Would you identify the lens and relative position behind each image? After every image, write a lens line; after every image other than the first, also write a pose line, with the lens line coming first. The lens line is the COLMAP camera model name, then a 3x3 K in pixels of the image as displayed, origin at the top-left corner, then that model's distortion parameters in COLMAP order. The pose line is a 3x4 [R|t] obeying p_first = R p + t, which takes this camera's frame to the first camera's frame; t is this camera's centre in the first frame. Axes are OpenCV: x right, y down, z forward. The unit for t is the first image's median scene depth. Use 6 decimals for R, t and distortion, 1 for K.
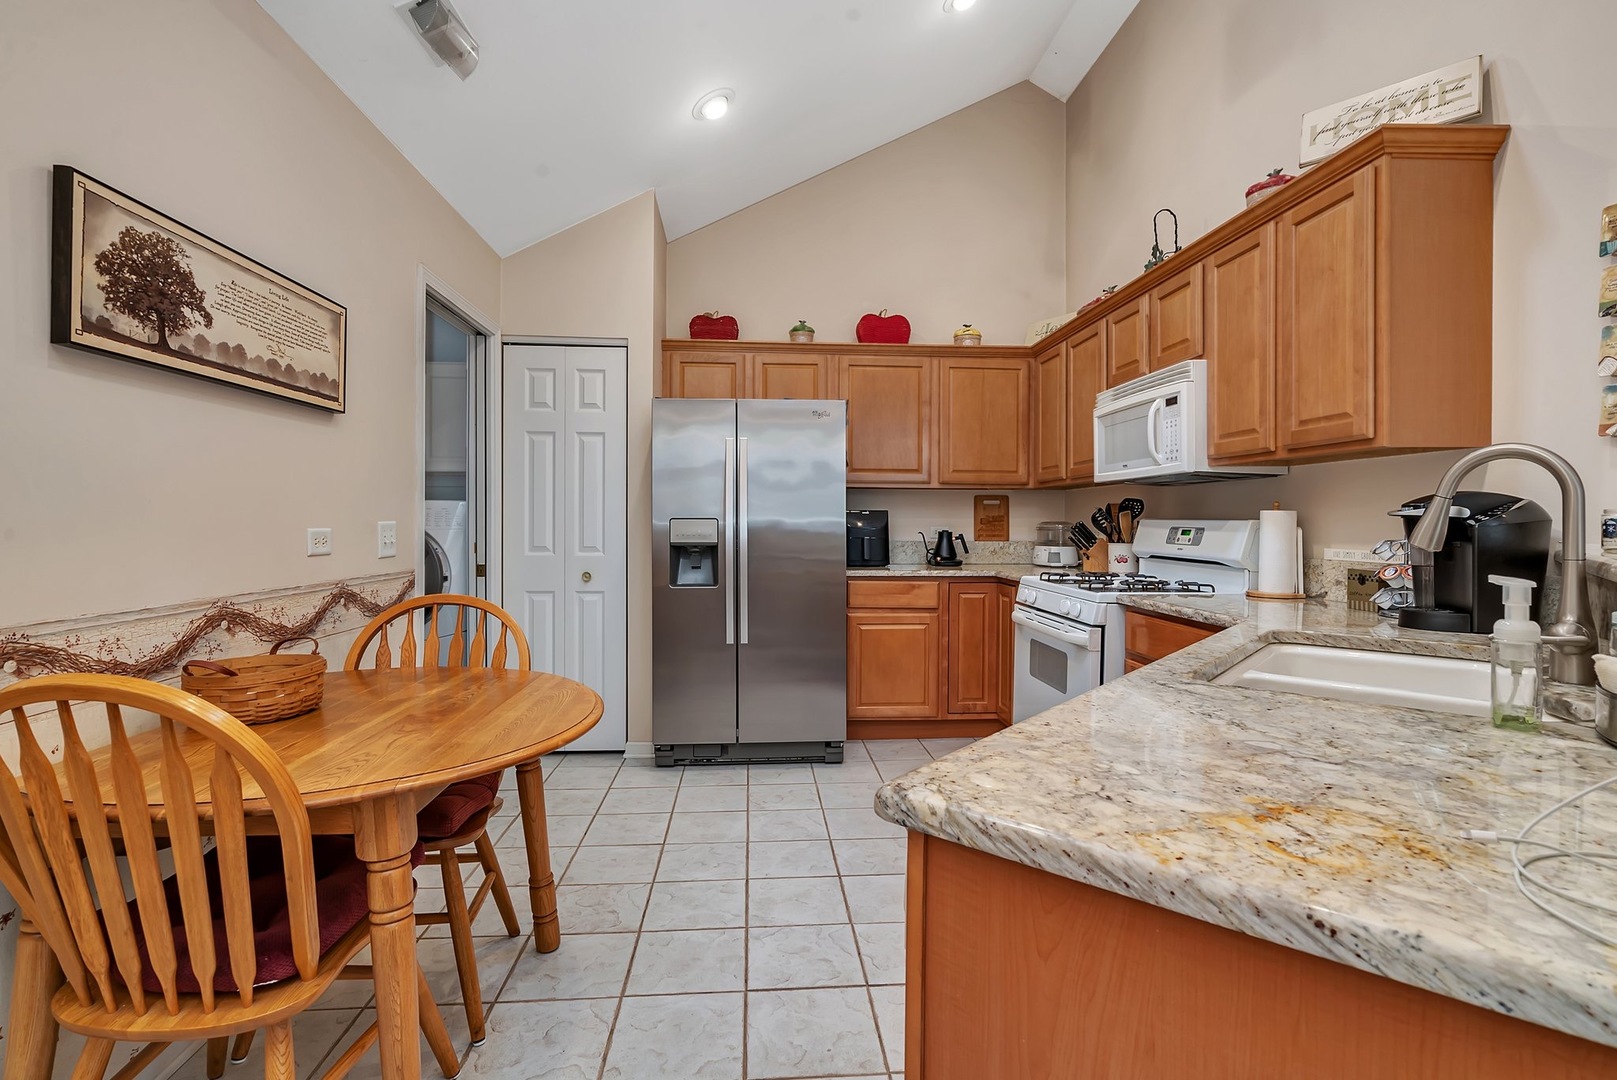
lens RADIAL K [[772.9, 0, 797.4], [0, 772.9, 527.1], [0, 0, 1]] dist [-0.000511, 0.000382]
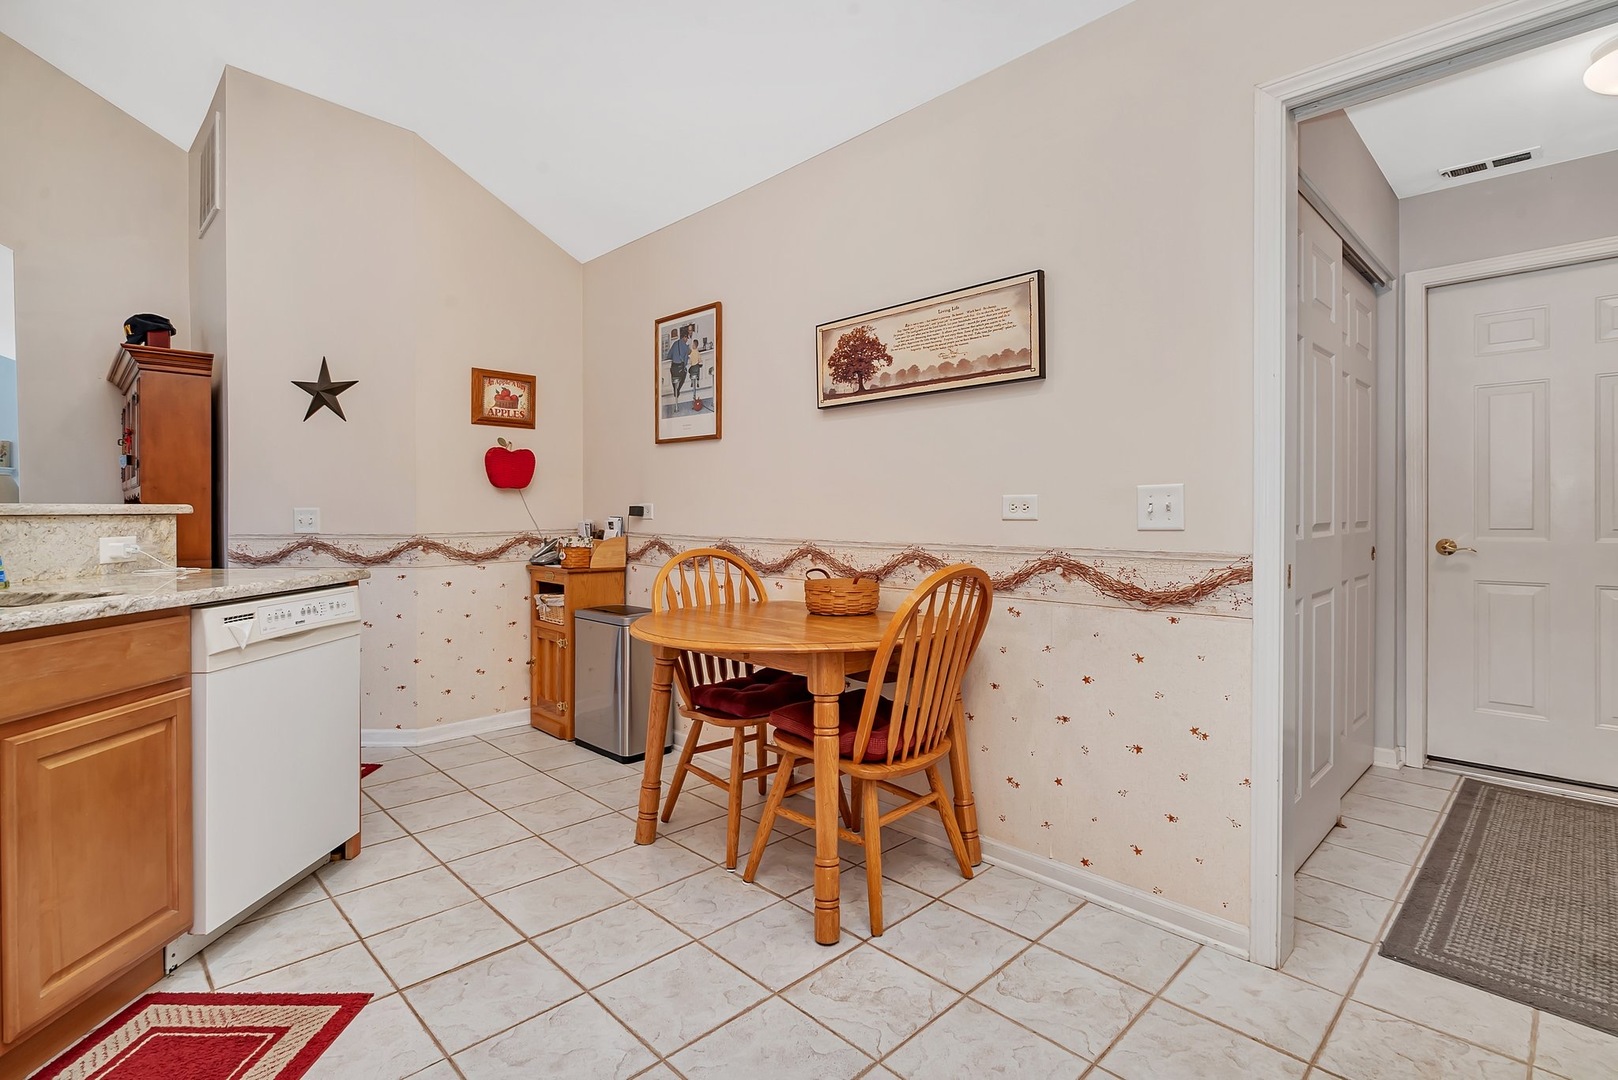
lens RADIAL K [[773.3, 0, 810.2], [0, 773.3, 515.3], [0, 0, 1]] dist [-0.000511, 0.000382]
pose [[-0.754237, 0.002857, -0.656596, 0.321070], [-0.004610, 0.999943, 0.009646, 0.023201], [0.656586, 0.010302, -0.754181, 1.781350]]
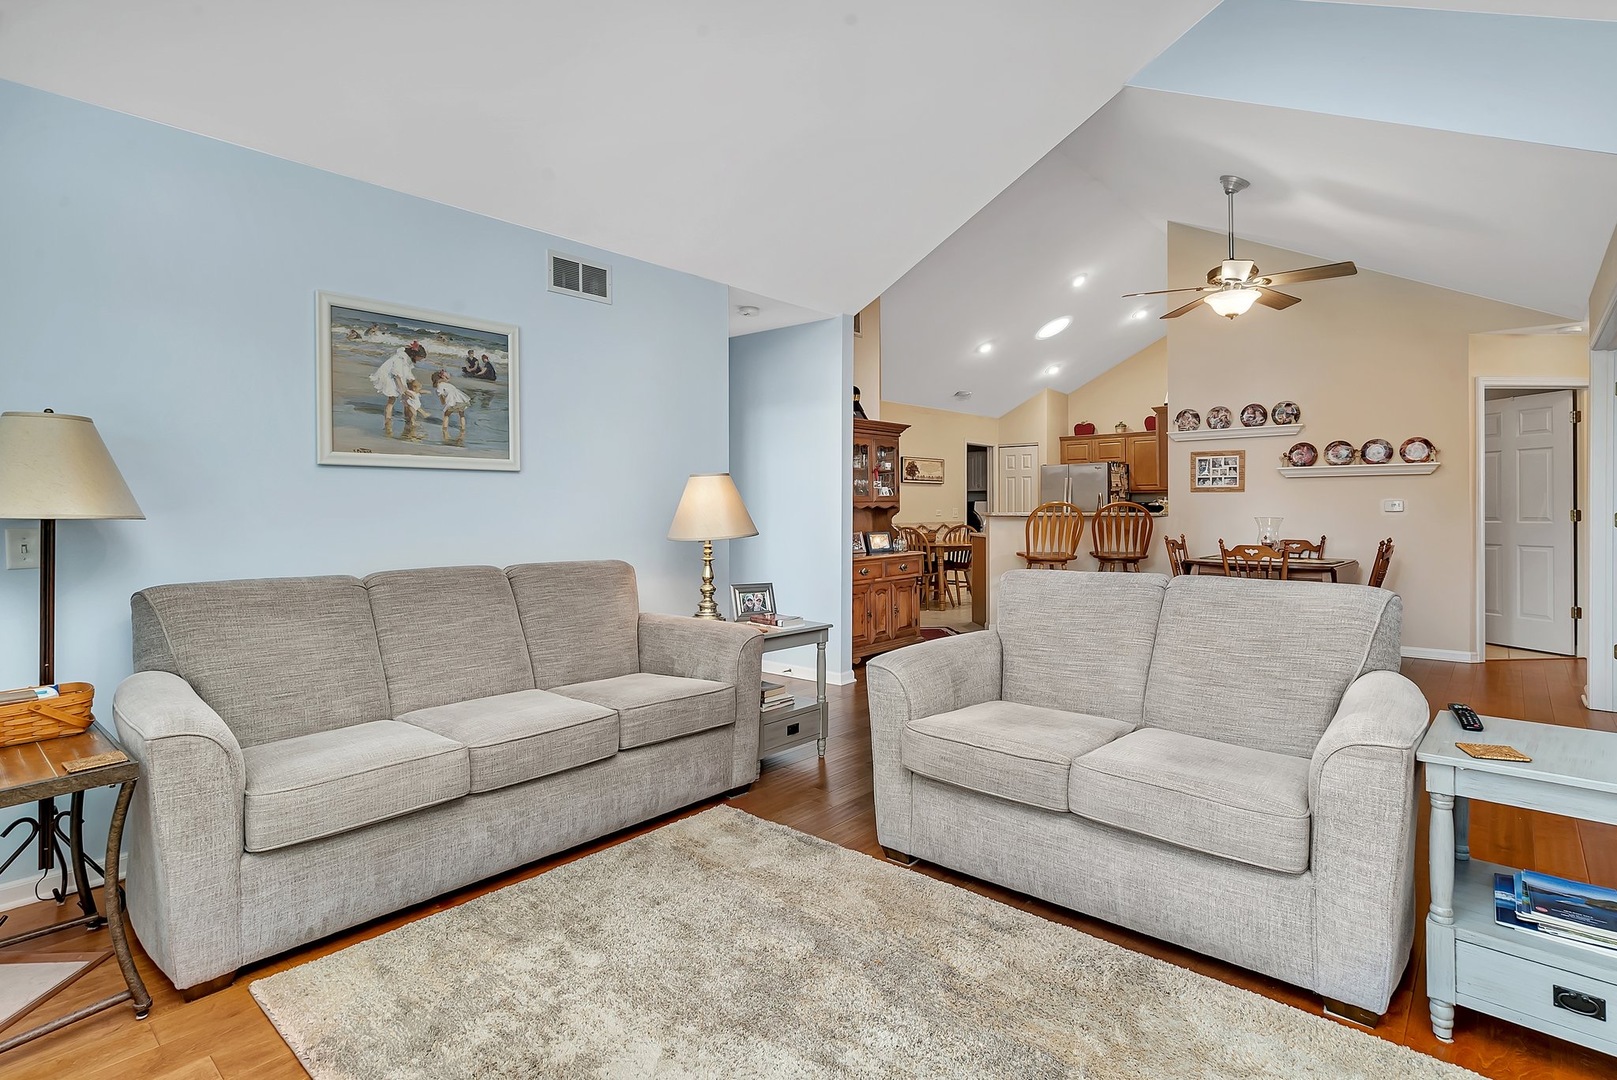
lens RADIAL K [[772.9, 0, 806.7], [0, 772.9, 522.4], [0, 0, 1]] dist [-0.000511, 0.000382]
pose [[0.705586, 0.003887, -0.708613, 2.232670], [0.000818, 0.999980, 0.006299, 0.047025], [0.708624, -0.005024, 0.705569, -2.993860]]
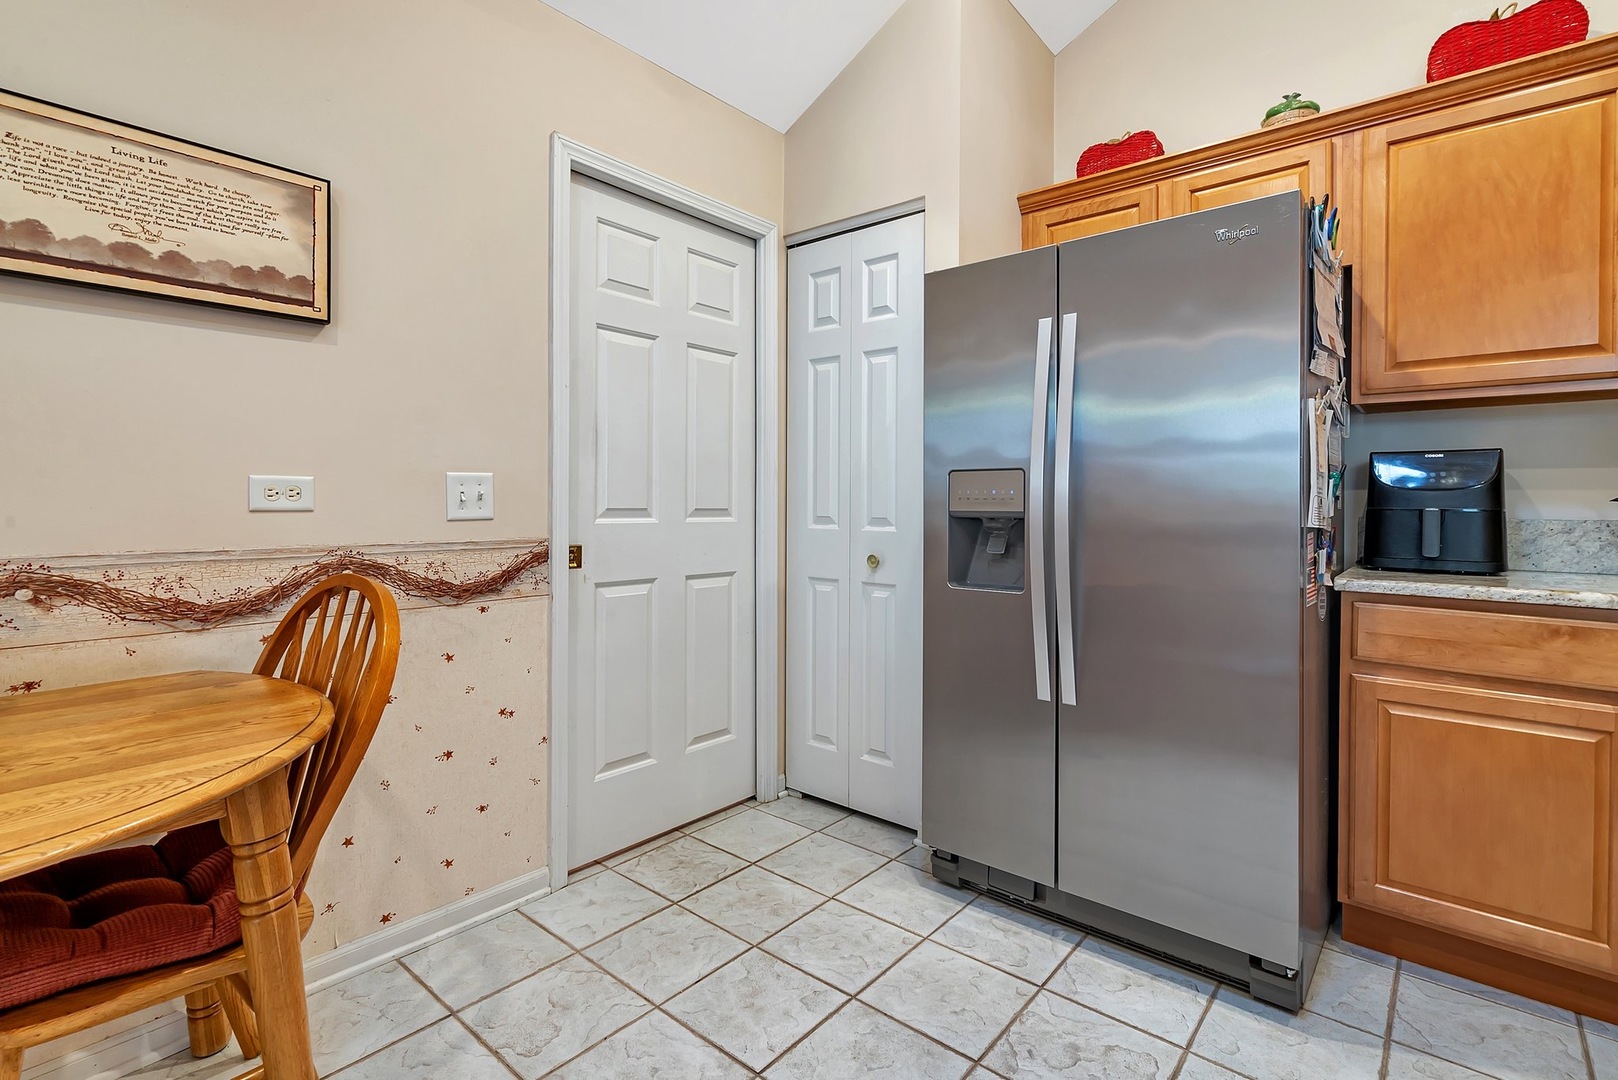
lens RADIAL K [[773.3, 0, 802.7], [0, 773.3, 513.3], [0, 0, 1]] dist [-0.000511, 0.000382]
pose [[0.712947, 0.005730, -0.701194, 0.303572], [-0.004790, 0.999983, 0.003302, 0.036935], [0.701201, 0.001005, 0.712963, 0.906216]]
